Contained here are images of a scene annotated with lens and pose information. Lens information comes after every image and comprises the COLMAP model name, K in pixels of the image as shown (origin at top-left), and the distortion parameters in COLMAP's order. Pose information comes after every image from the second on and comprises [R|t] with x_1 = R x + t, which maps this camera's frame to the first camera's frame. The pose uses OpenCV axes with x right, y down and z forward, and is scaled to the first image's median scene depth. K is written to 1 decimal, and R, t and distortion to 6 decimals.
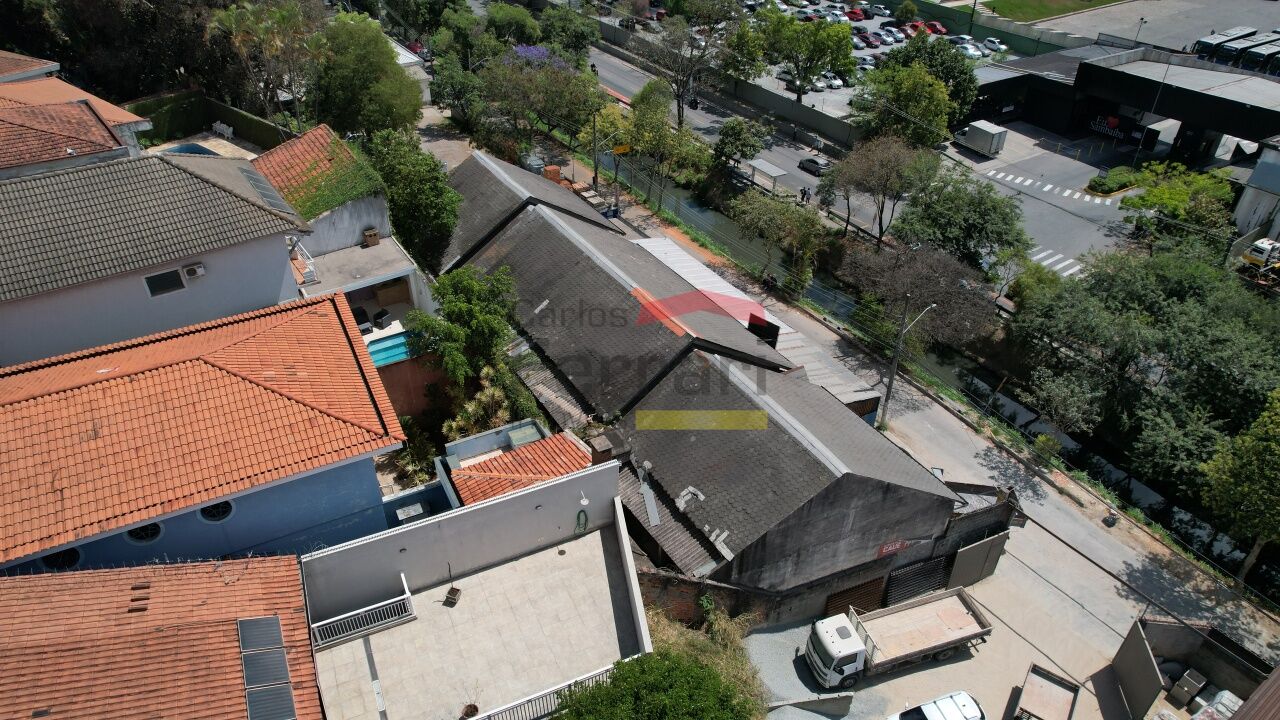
lens RADIAL K [[817.1, 0, 644.3], [0, 817.1, 367.2], [0, 0, 1]] dist [-0.073787, 0.060668]
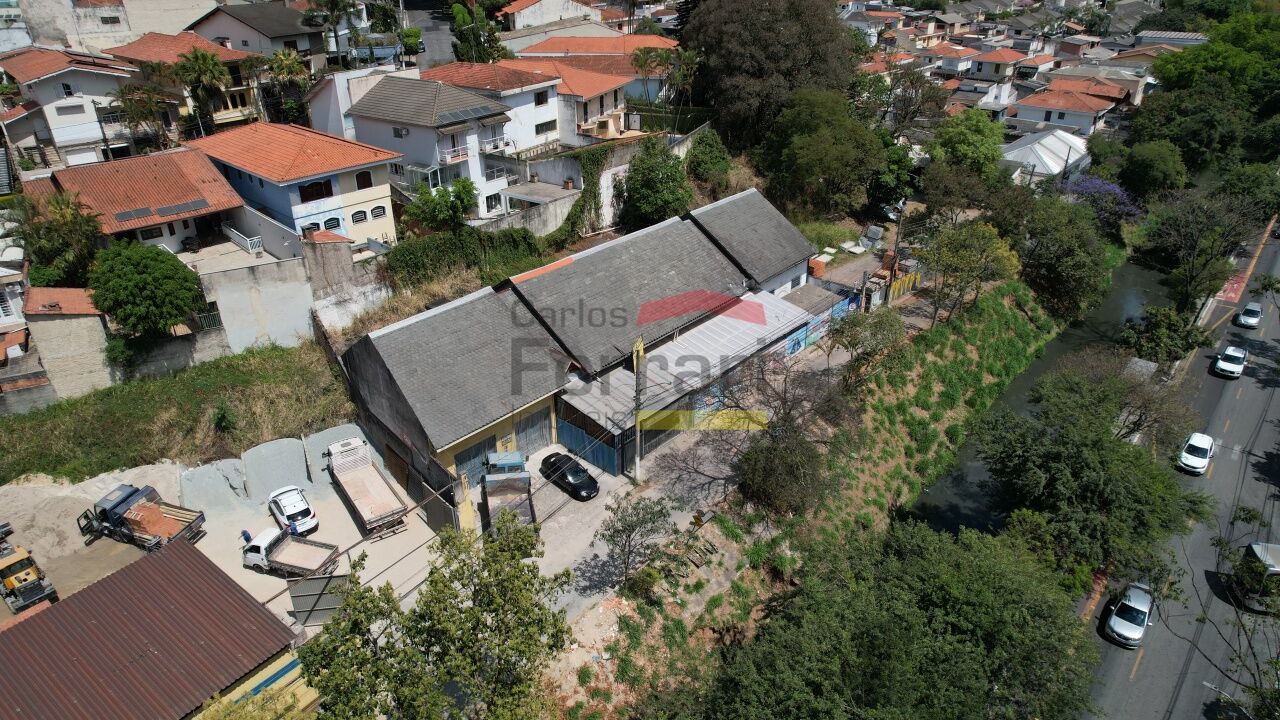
lens RADIAL K [[817.1, 0, 644.3], [0, 817.1, 367.2], [0, 0, 1]] dist [-0.073787, 0.060668]
pose [[0.320629, 0.432616, -0.842639, 1.432157], [-0.541792, 0.813471, 0.211486, -0.345969], [0.776954, 0.388727, 0.495210, 0.582716]]
